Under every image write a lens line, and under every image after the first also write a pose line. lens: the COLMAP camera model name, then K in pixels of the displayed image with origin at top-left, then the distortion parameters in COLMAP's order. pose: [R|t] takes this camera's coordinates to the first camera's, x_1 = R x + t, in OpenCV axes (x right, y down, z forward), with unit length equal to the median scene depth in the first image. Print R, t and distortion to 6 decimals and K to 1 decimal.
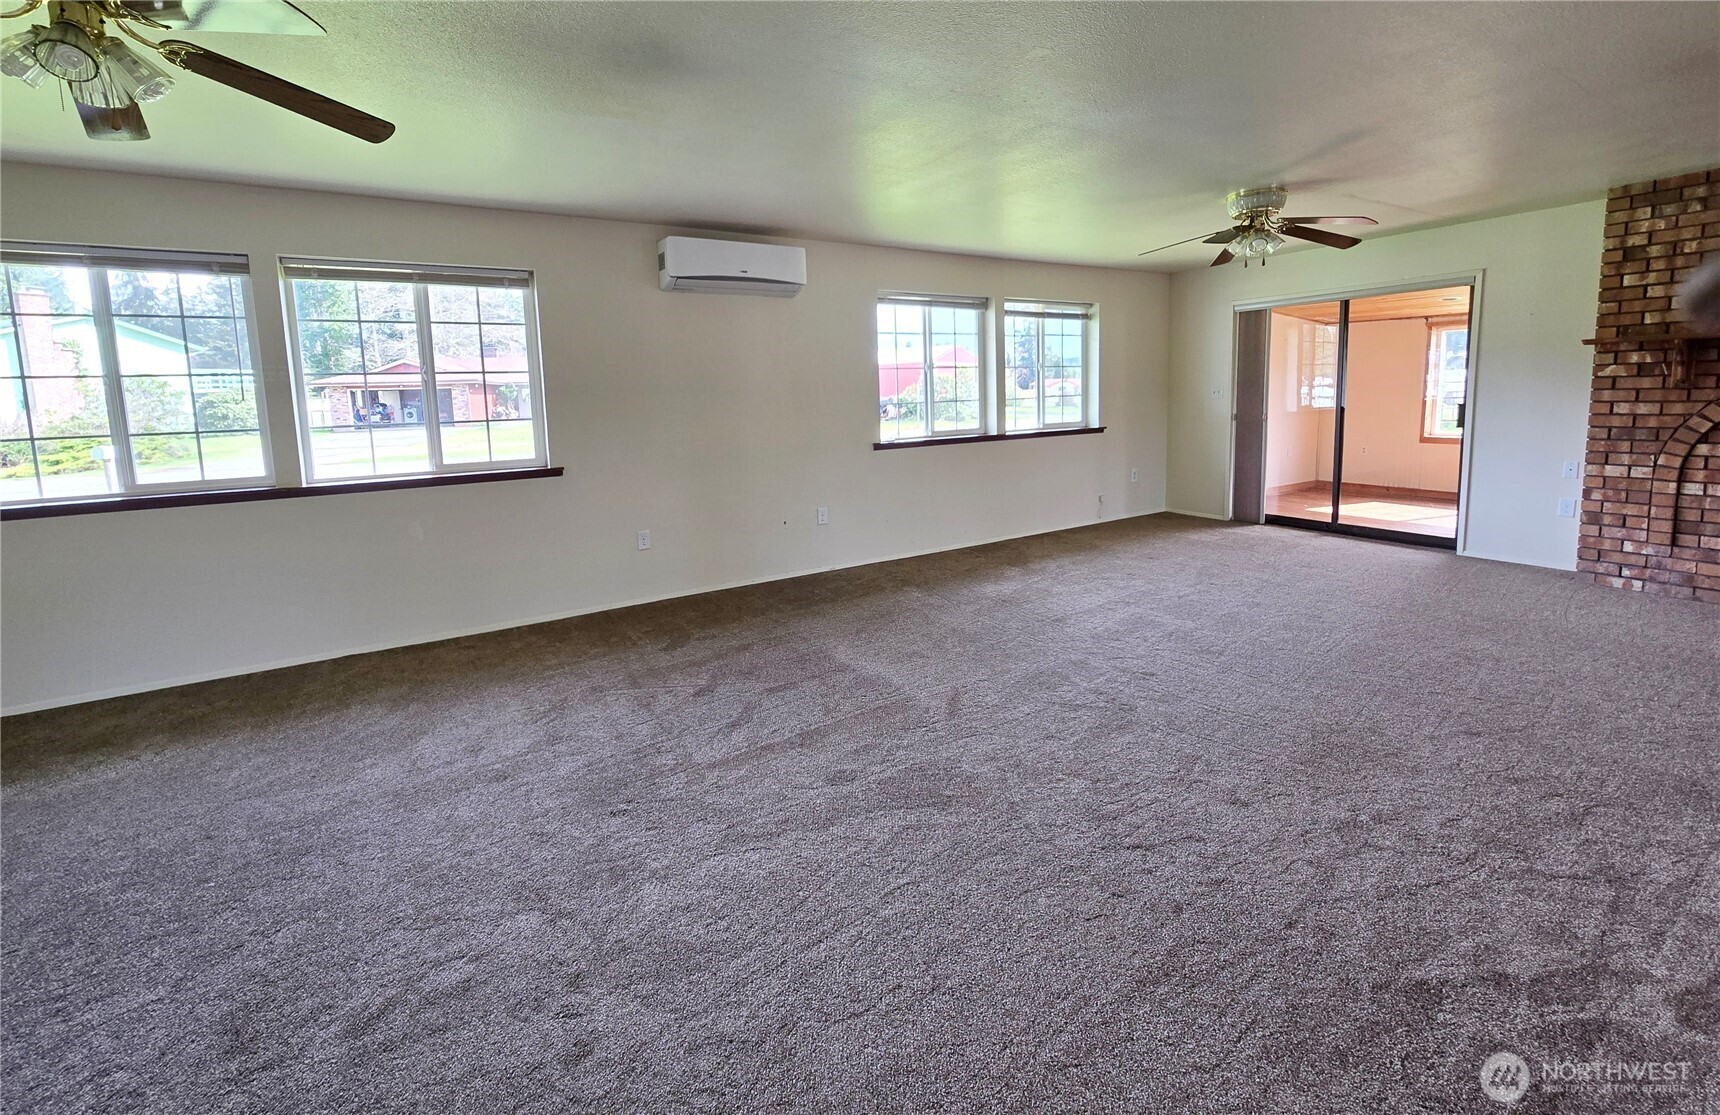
lens RADIAL K [[710.8, 0, 853.1], [0, 710.8, 469.6], [0, 0, 1]] dist [0.002404, -0.001206]
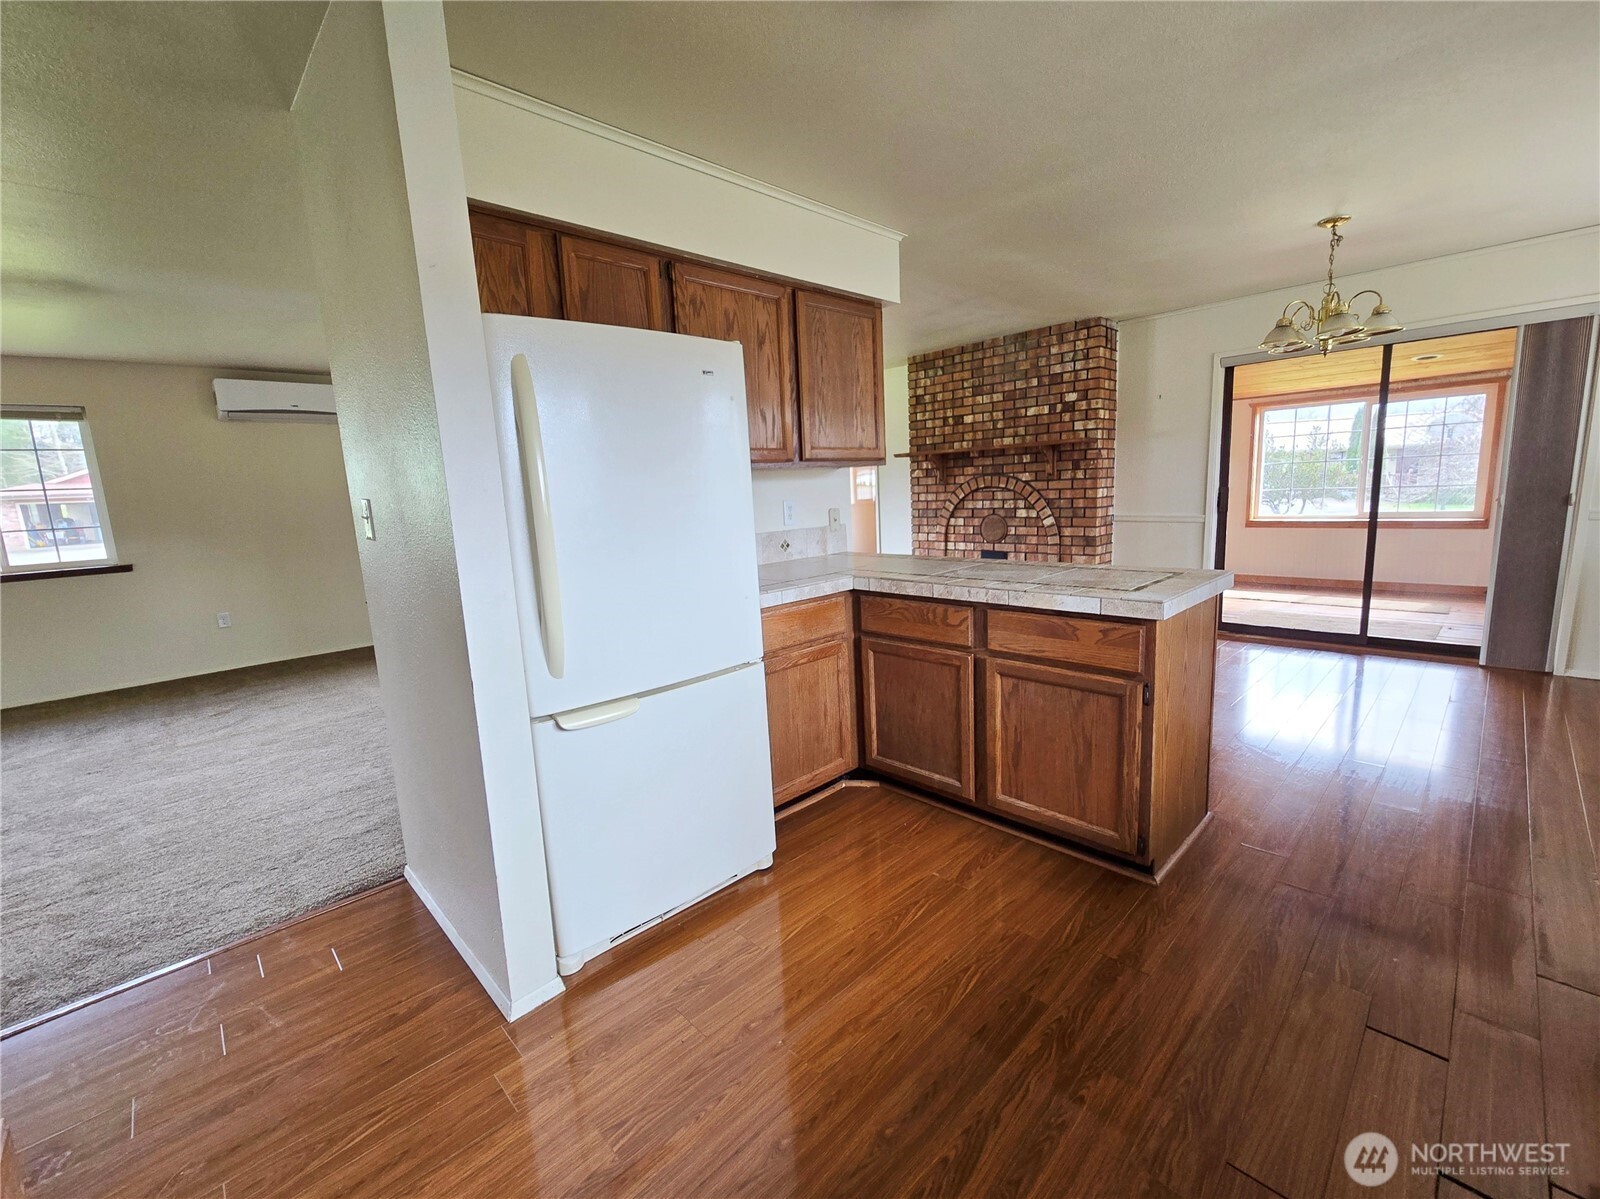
lens RADIAL K [[674.4, 0, 803.1], [0, 674.4, 594.0], [0, 0, 1]] dist [0.000607, -0.000096]
pose [[0.974137, -0.055108, 0.219135, 0.486875], [0.045756, 0.997821, 0.047530, 0.047039], [-0.221277, -0.036274, 0.974536, -0.430539]]
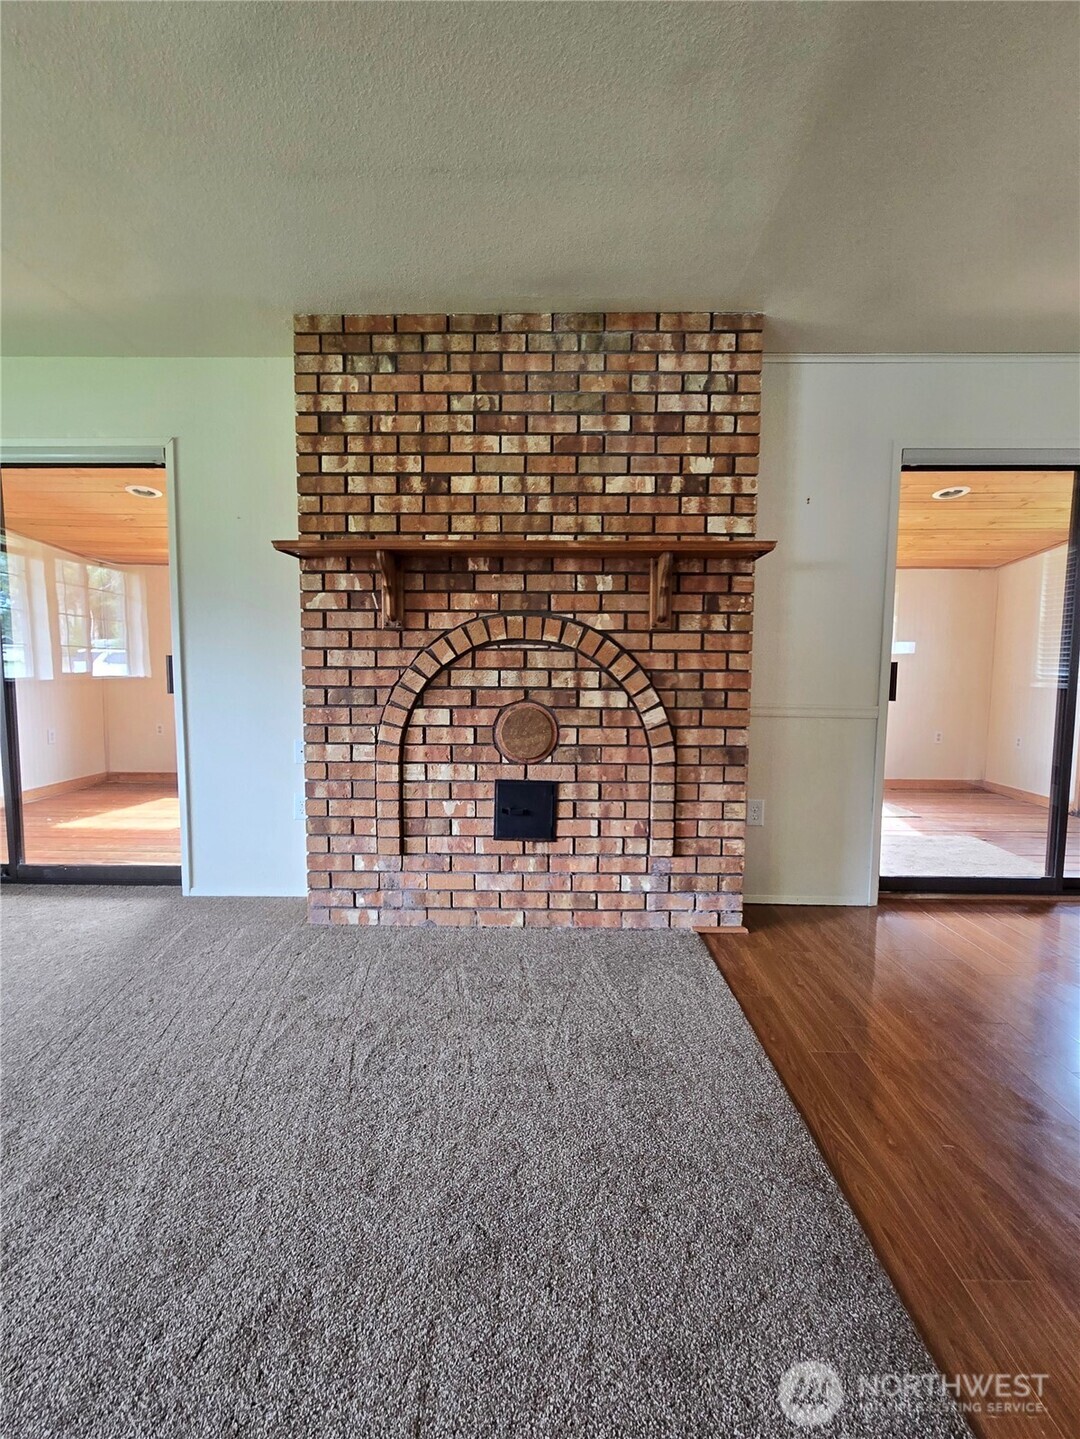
lens RADIAL K [[606.5, 0, 538.9], [0, 606.5, 711.8], [0, 0, 1]] dist [0.000607, -0.000096]
pose [[0.530834, -0.034120, 0.846789, 0.715004], [0.072179, 0.997379, -0.005060, -0.020351], [-0.844397, 0.063806, 0.531905, 0.554255]]
